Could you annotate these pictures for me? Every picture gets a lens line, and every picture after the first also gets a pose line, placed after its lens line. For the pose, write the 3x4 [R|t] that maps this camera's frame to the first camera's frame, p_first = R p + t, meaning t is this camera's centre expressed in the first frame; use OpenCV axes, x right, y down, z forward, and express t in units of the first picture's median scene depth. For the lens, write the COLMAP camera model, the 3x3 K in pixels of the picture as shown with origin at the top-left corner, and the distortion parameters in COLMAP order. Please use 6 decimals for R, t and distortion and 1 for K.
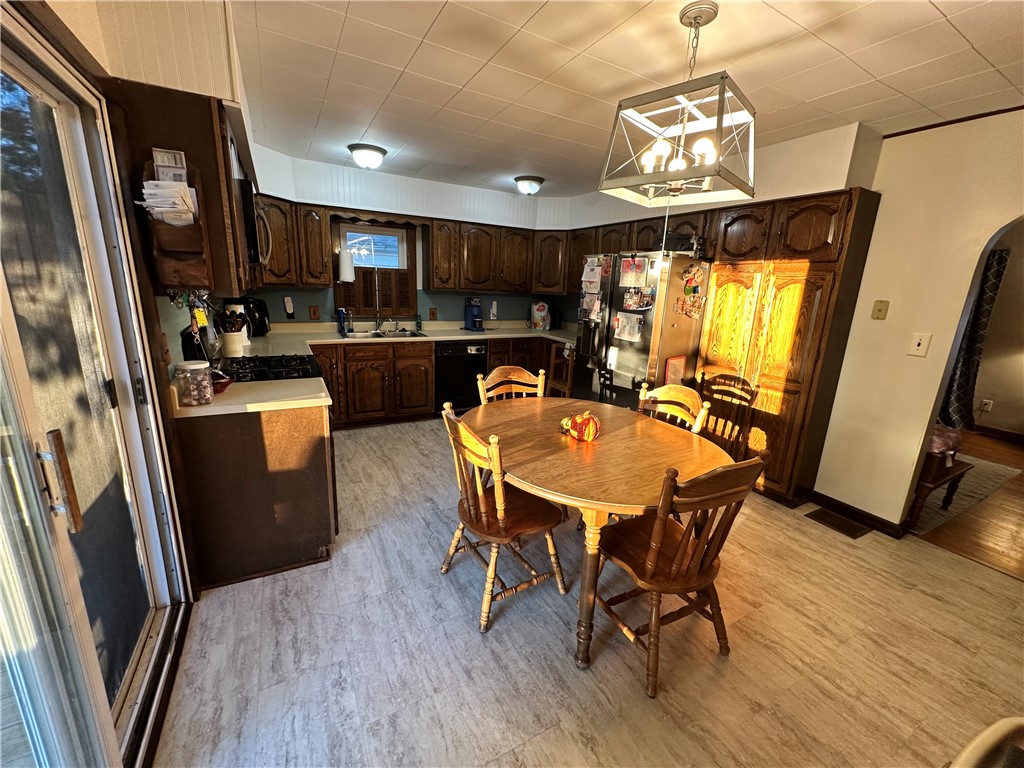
lens RADIAL K [[409.1, 0, 509.7], [0, 409.1, 383.0], [0, 0, 1]] dist [-0.003463, -0.000028]
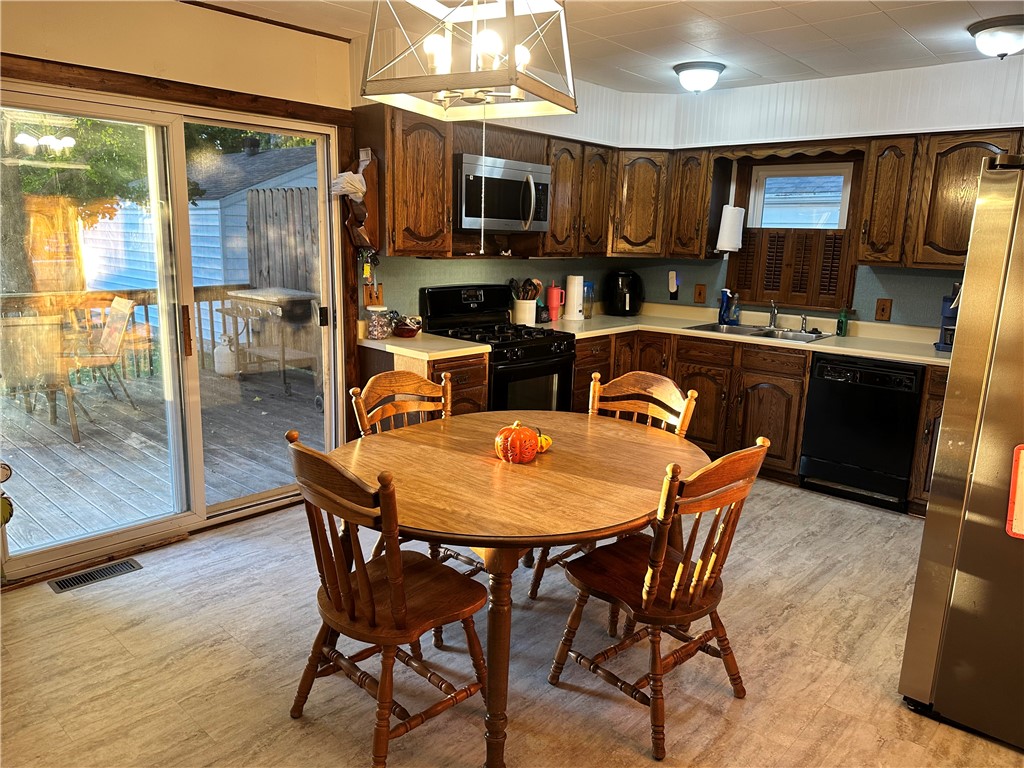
lens RADIAL K [[723.3, 0, 509.7], [0, 723.3, 385.8], [0, 0, 1]] dist [0.006853, -0.008253]
pose [[0.320916, 0.161541, -0.933230, 0.677694], [-0.237817, 0.967522, 0.085697, -0.045435], [0.916764, 0.194436, 0.348911, 0.288112]]
